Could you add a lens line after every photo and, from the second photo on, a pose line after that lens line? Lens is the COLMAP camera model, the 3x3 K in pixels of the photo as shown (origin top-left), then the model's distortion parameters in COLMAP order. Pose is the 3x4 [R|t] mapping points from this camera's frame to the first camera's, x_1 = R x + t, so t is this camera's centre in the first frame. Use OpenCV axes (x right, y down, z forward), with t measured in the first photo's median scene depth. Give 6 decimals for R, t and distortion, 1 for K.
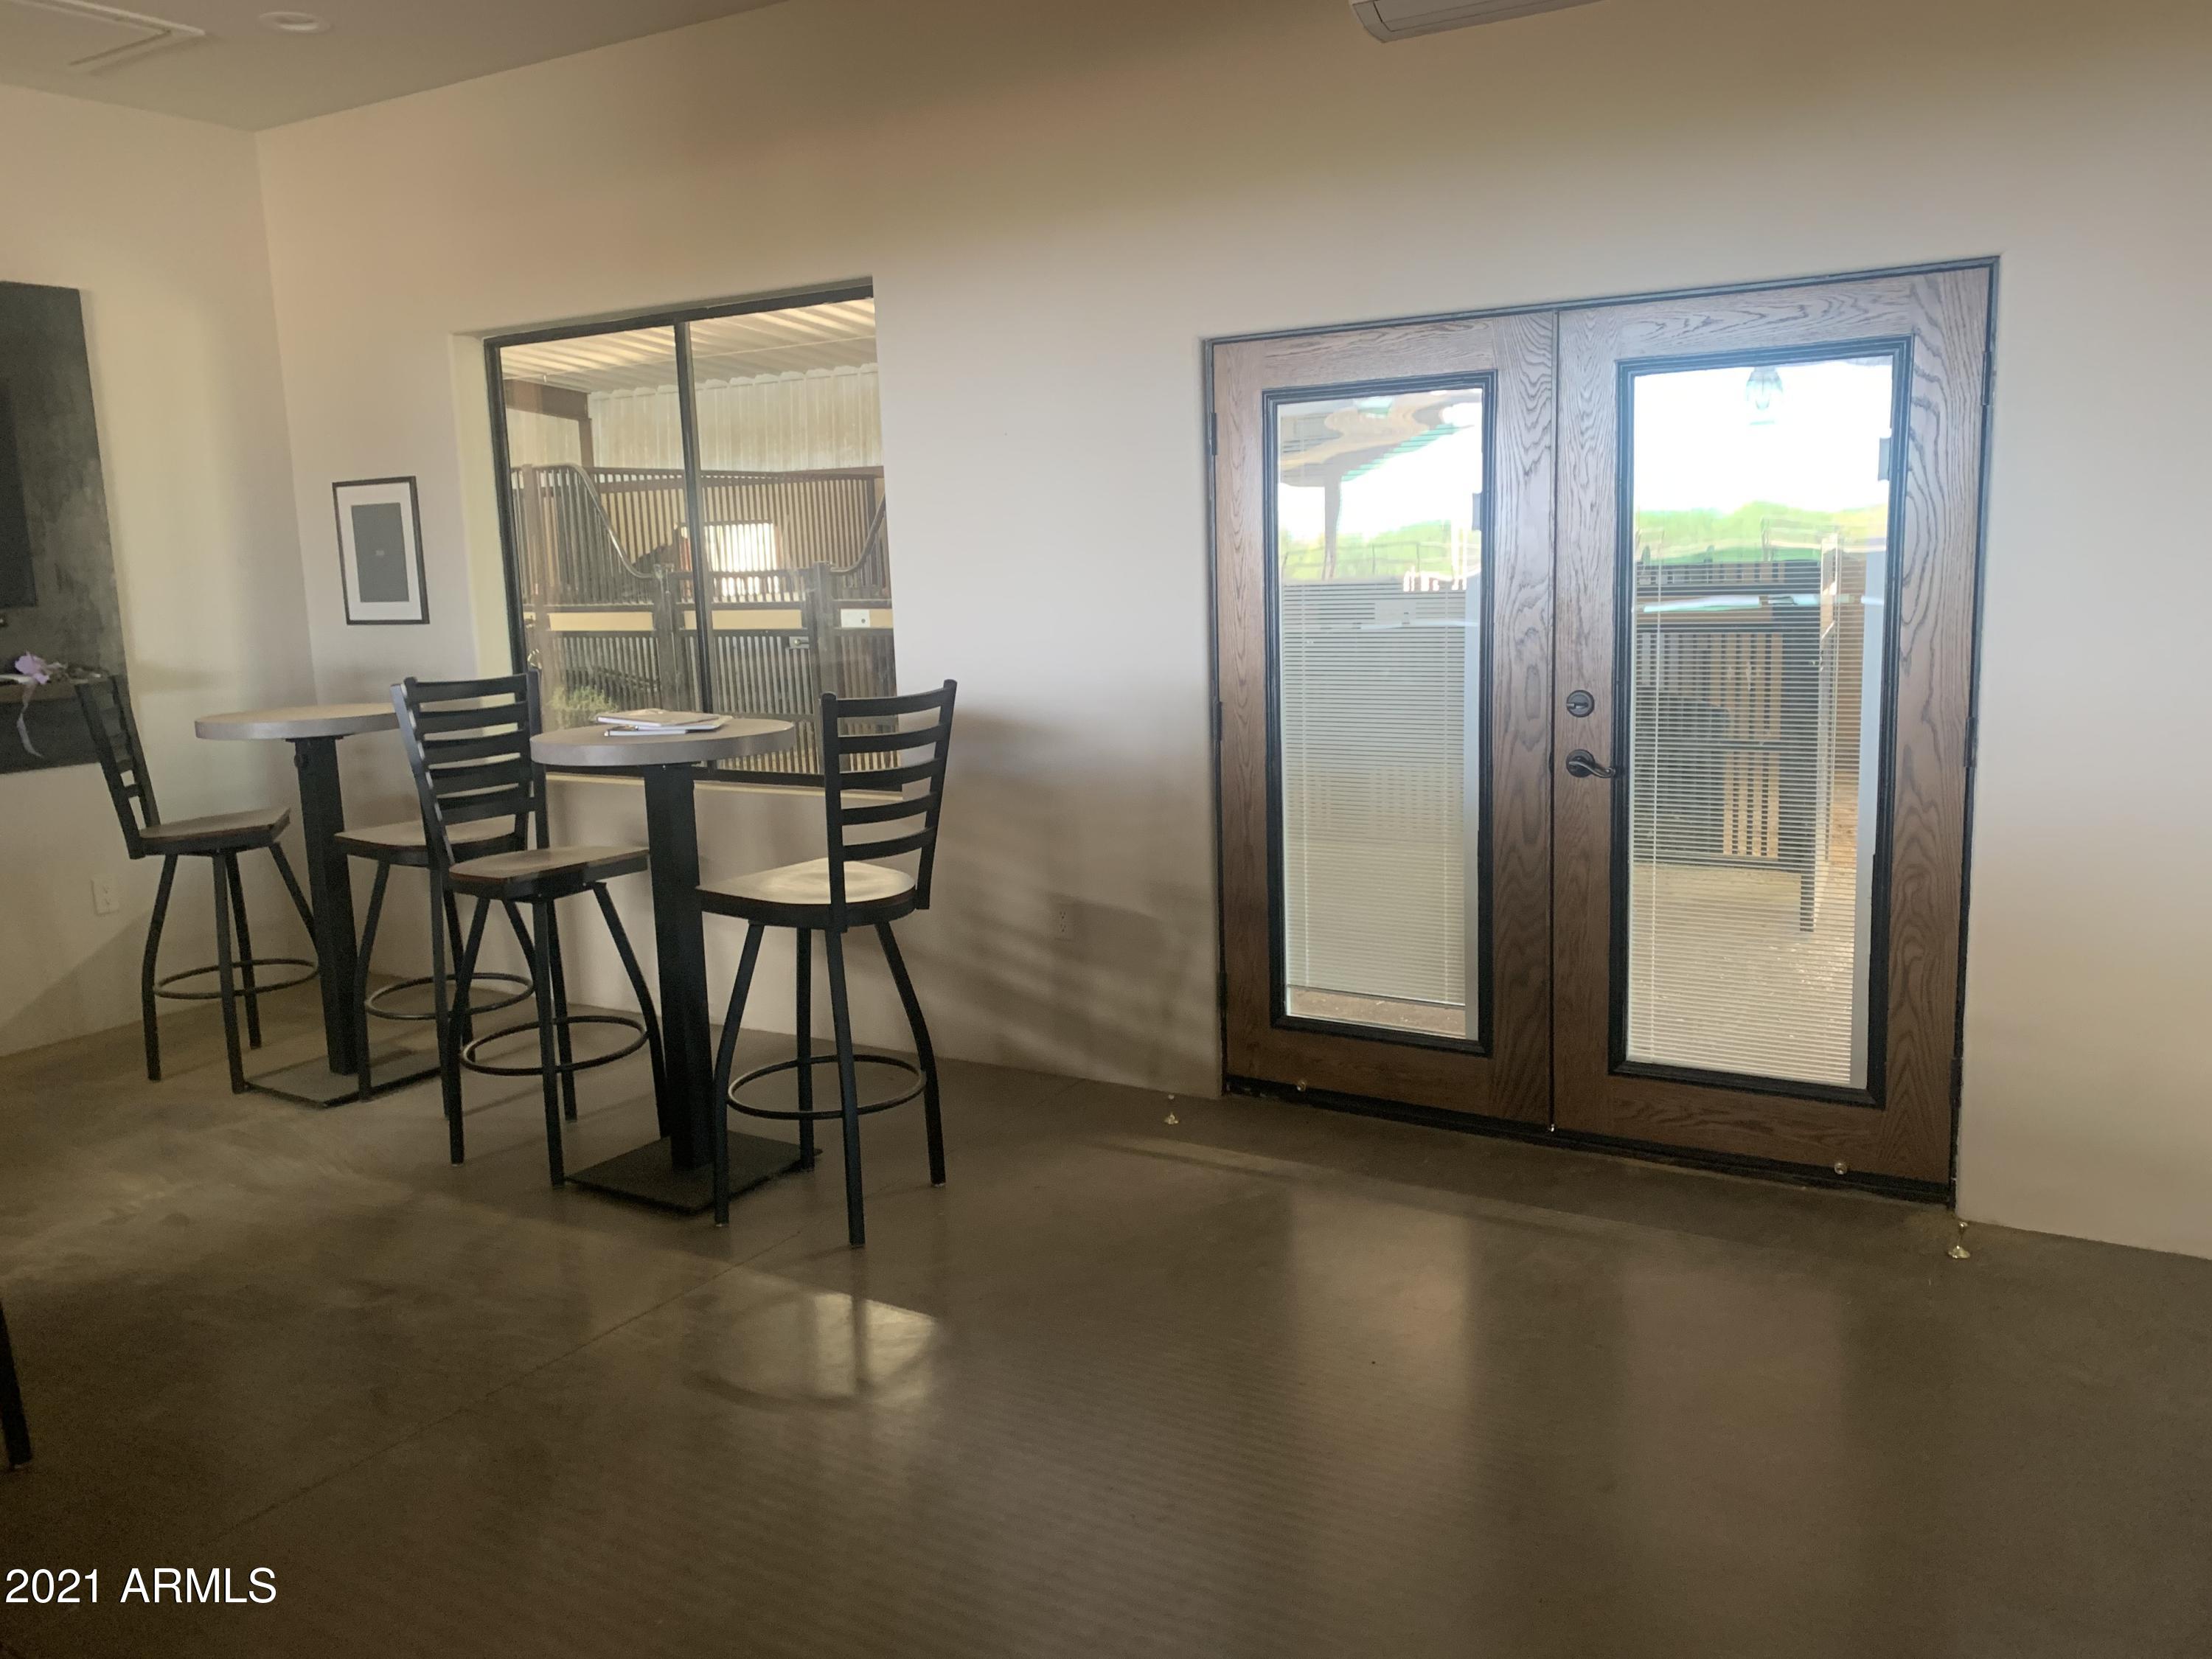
lens RADIAL K [[1689.1, 0, 1099.4], [0, 1689.1, 820.5], [0, 0, 1]] dist [0.055007, -0.066193]
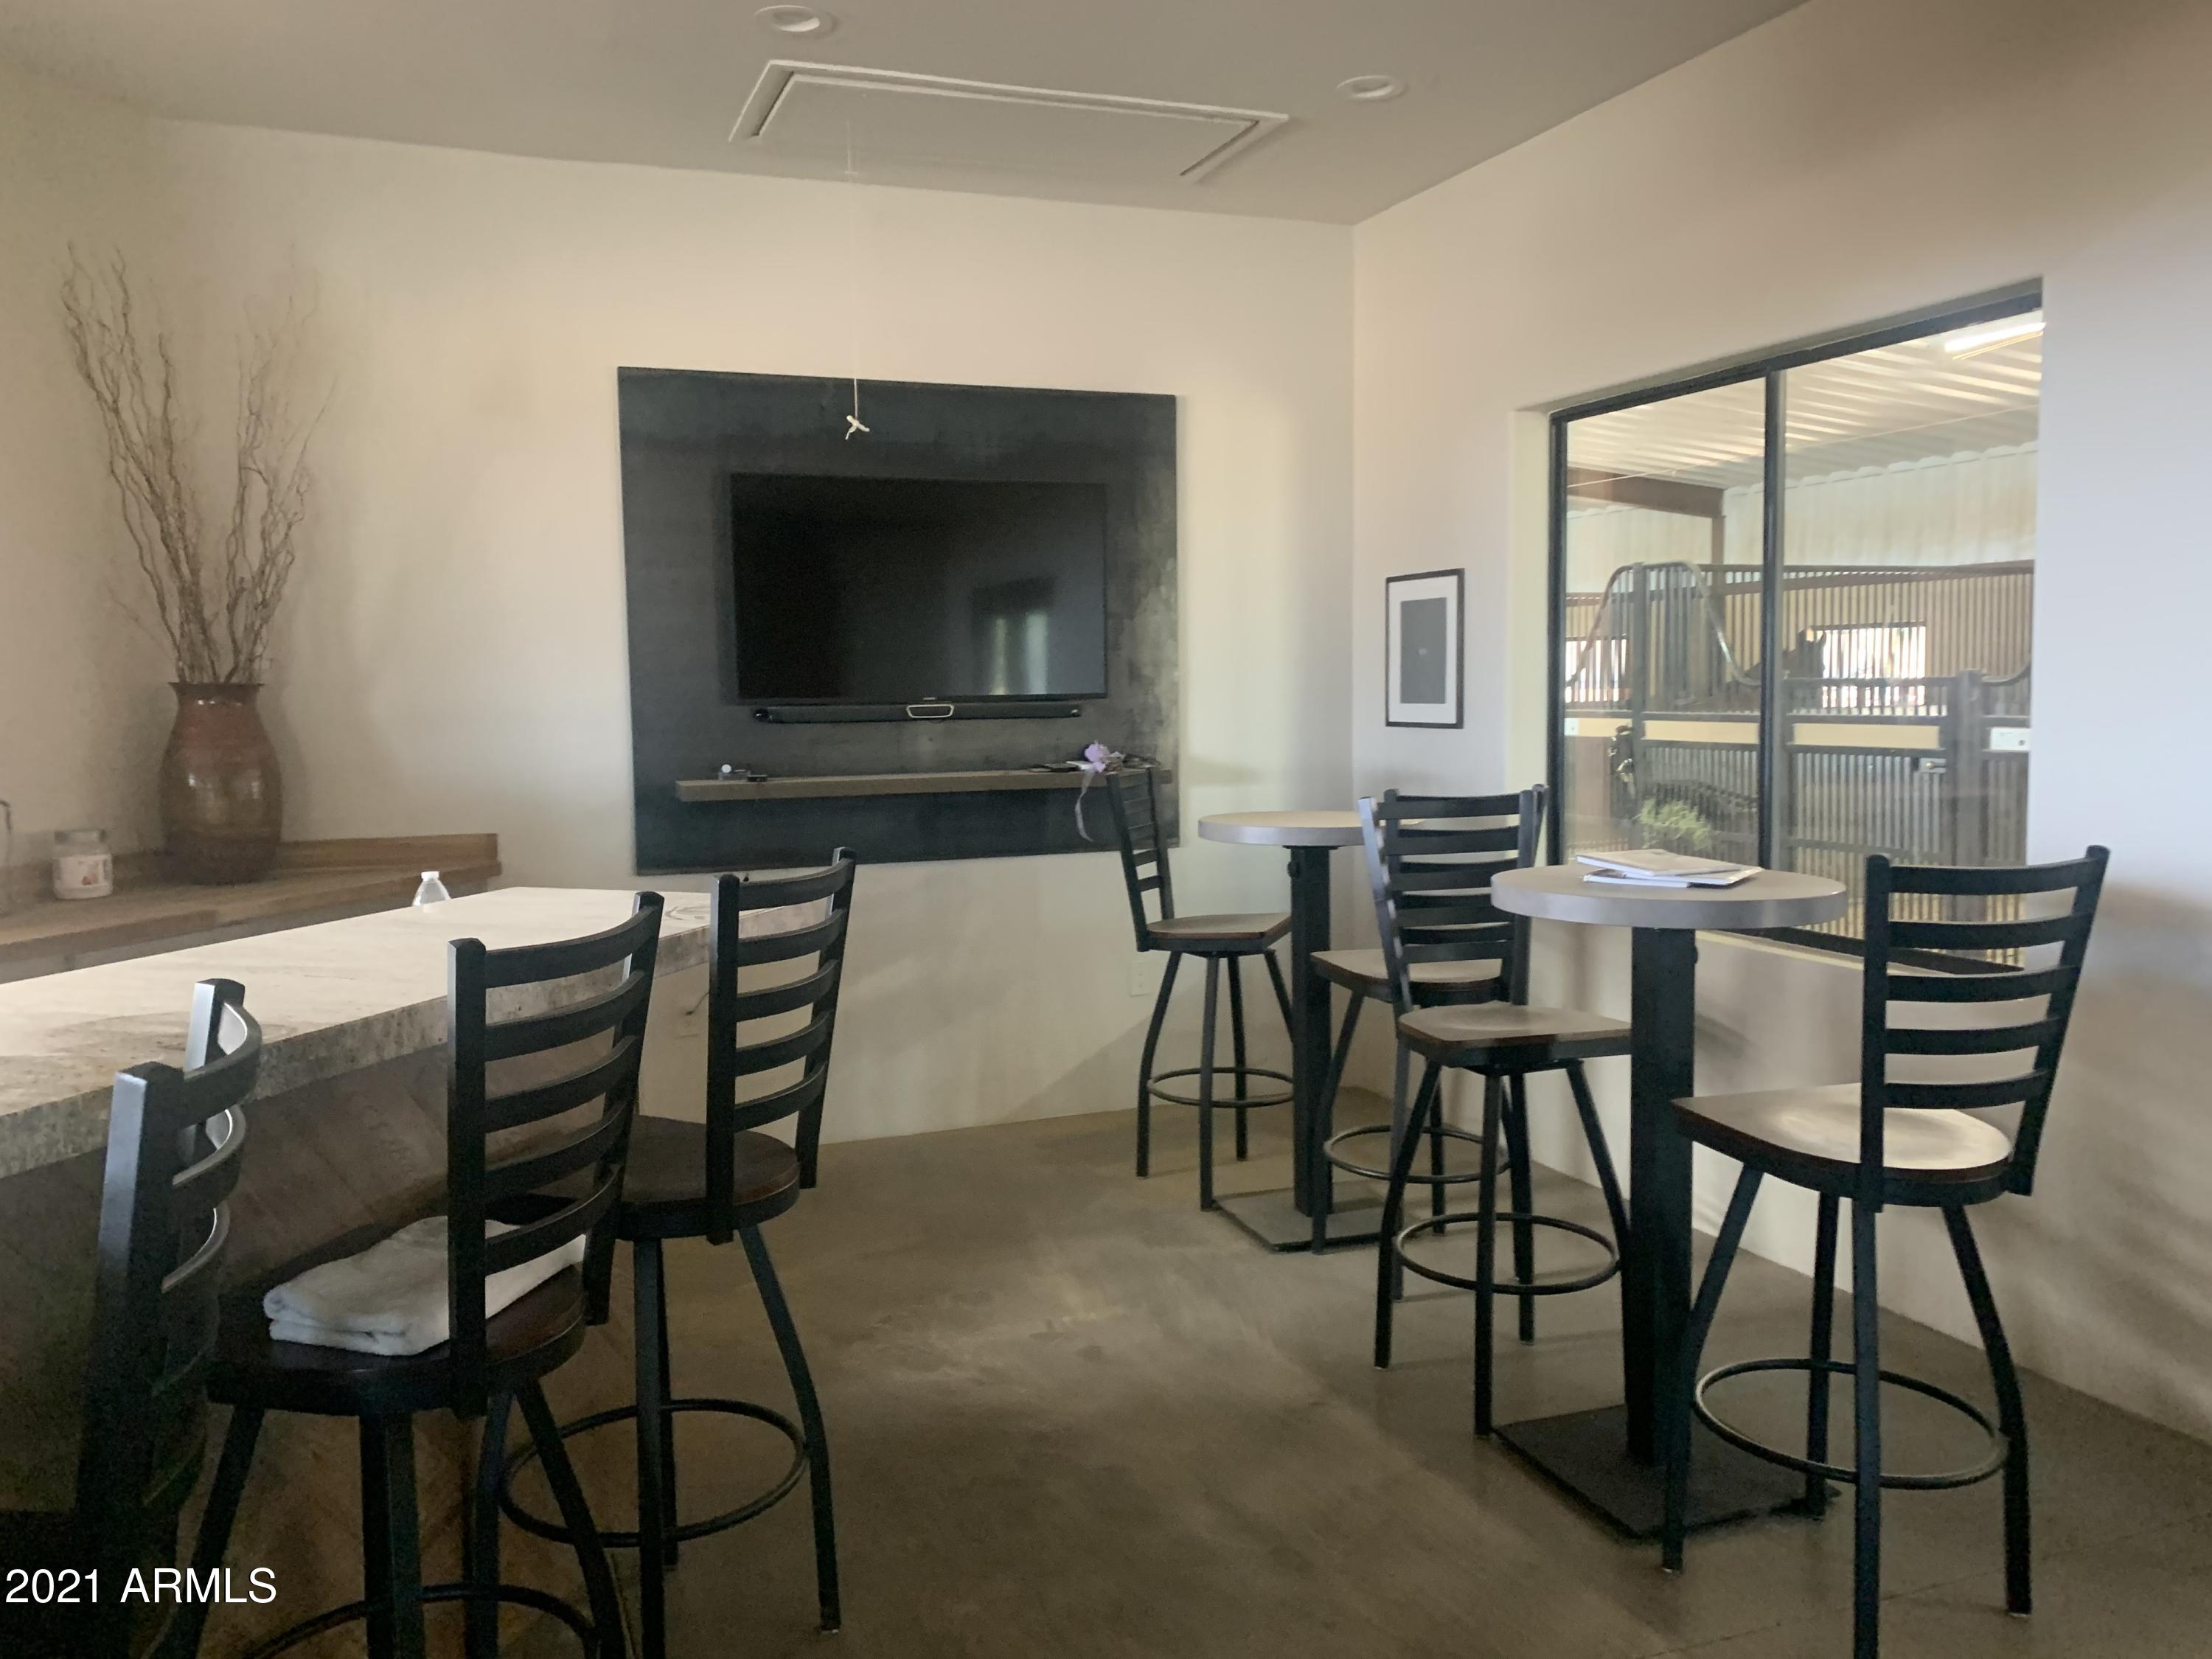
lens RADIAL K [[1689.1, 0, 1090.3], [0, 1689.1, 801.6], [0, 0, 1]] dist [0.055007, -0.066193]
pose [[0.794842, 0.066457, -0.603167, -0.002518], [-0.110001, 0.993297, -0.035515, -0.031800], [0.596763, 0.094578, 0.796824, 0.229333]]
